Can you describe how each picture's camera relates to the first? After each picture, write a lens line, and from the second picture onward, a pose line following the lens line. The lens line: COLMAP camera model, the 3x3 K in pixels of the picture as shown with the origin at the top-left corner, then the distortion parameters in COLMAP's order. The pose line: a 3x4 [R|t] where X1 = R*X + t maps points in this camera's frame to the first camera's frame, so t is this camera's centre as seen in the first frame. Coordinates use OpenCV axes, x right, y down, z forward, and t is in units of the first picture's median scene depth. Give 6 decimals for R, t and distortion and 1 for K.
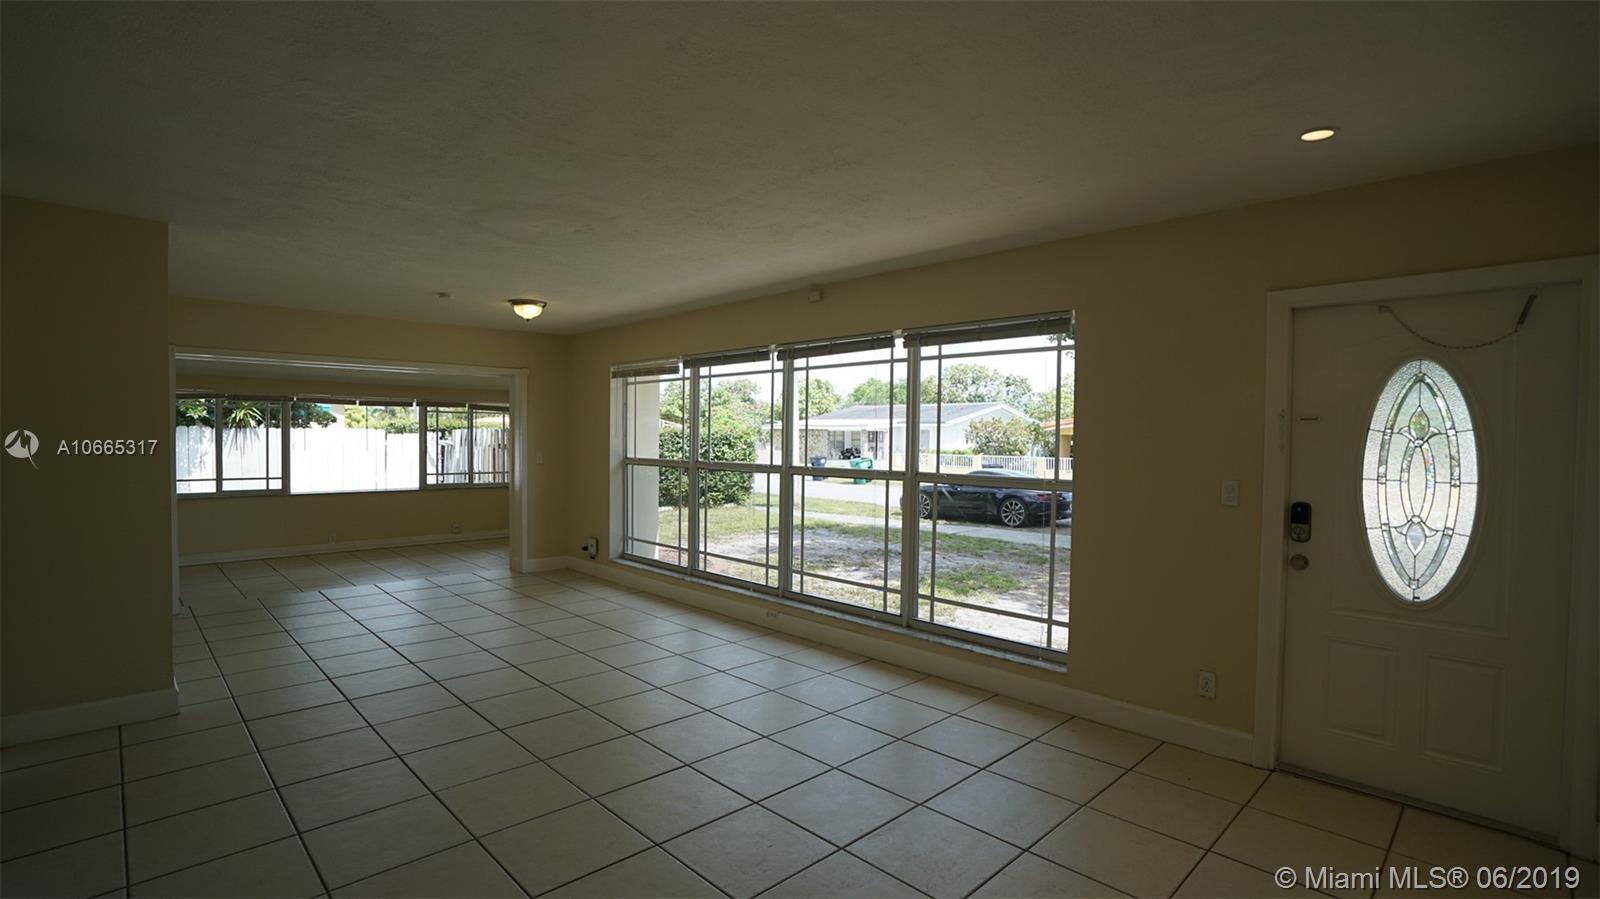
lens RADIAL K [[736.3, 0, 803.3], [0, 736.3, 452.5], [0, 0, 1]] dist [-0.064894, 0.027629]
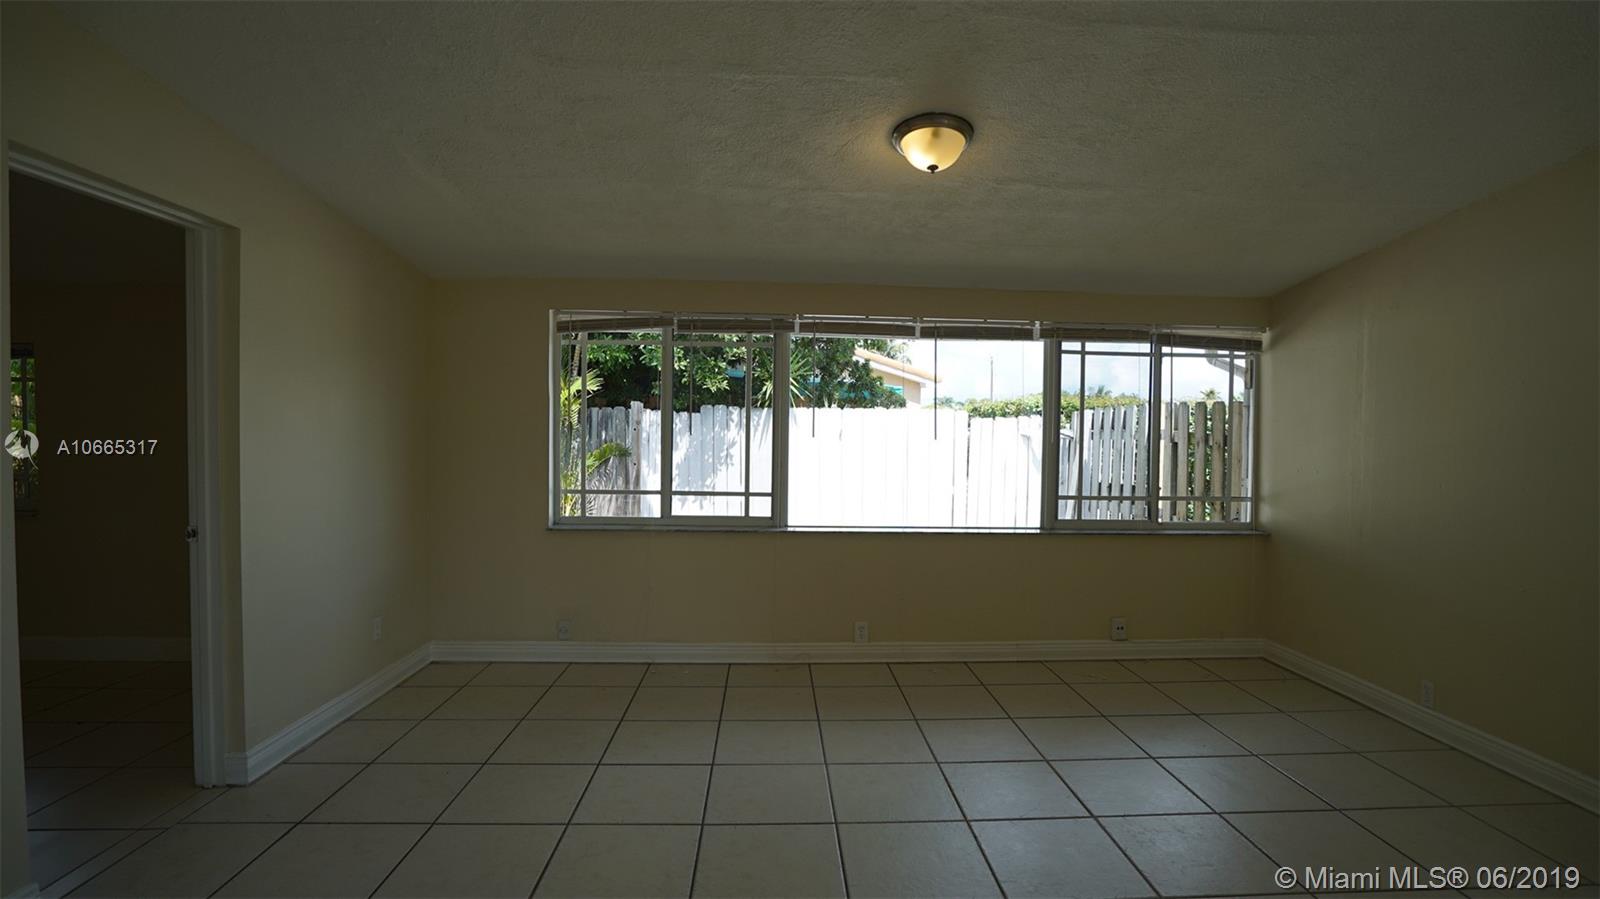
lens RADIAL K [[736.3, 0, 803.3], [0, 736.3, 452.5], [0, 0, 1]] dist [-0.064894, 0.027629]
pose [[0.740897, 0.020516, -0.671305, -0.374264], [-0.021672, 0.999743, 0.006635, 0.004047], [0.671269, 0.009632, 0.741152, 0.633035]]
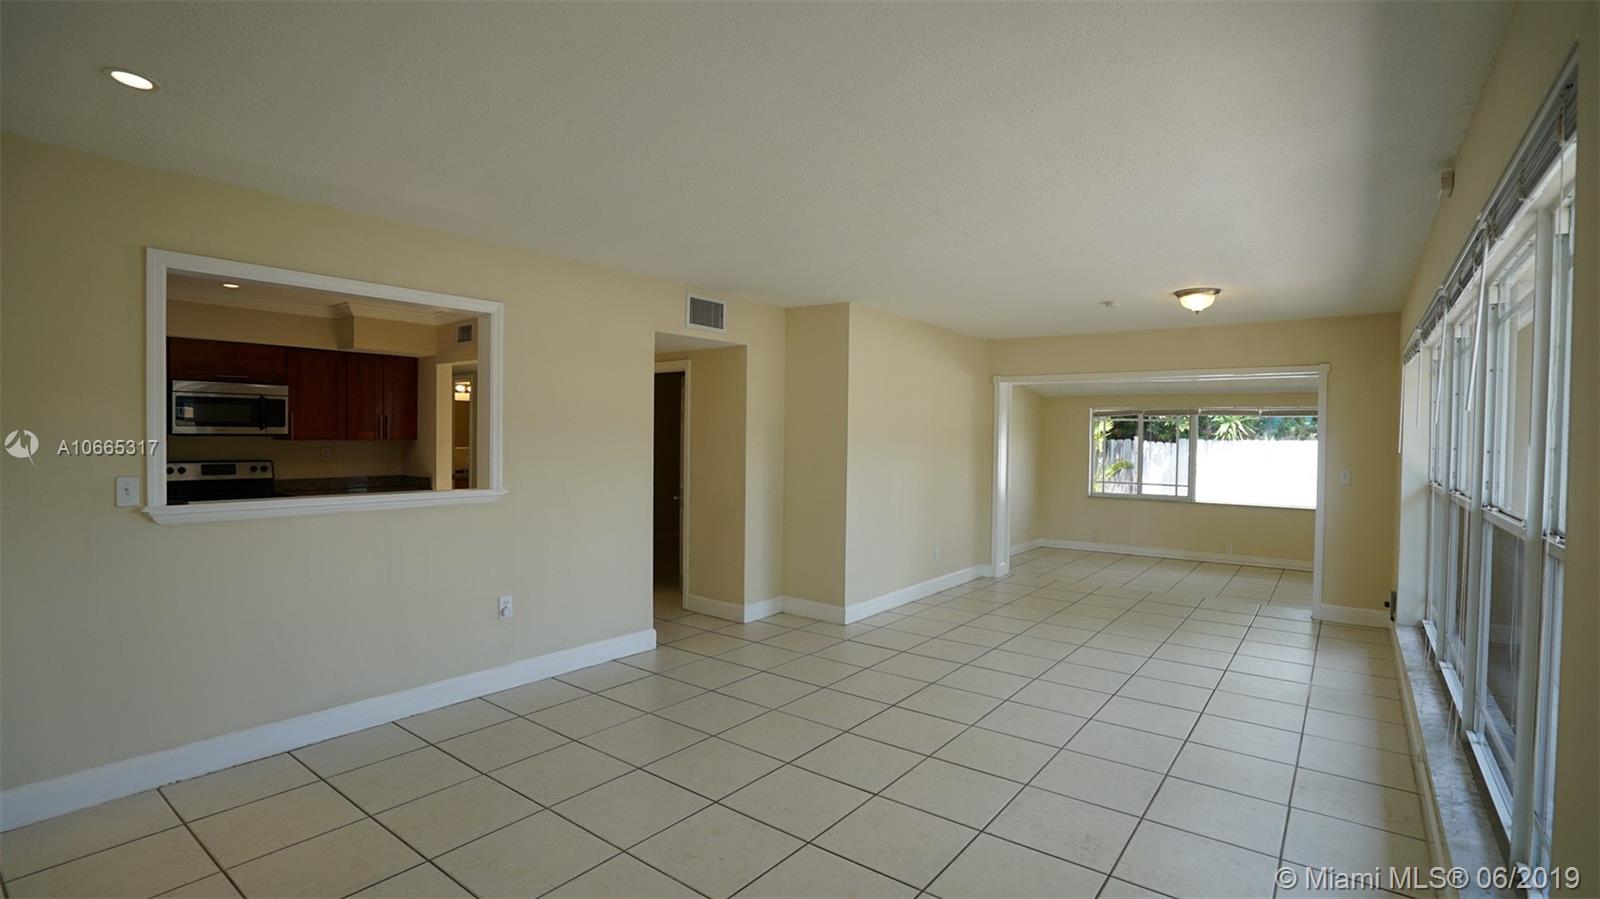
lens RADIAL K [[736.3, 0, 803.3], [0, 736.3, 452.5], [0, 0, 1]] dist [-0.064894, 0.027629]
pose [[0.144491, 0.013892, -0.989409, 0.254299], [-0.035191, 0.999341, 0.008892, -0.003959], [0.988880, 0.033533, 0.144885, 0.262654]]
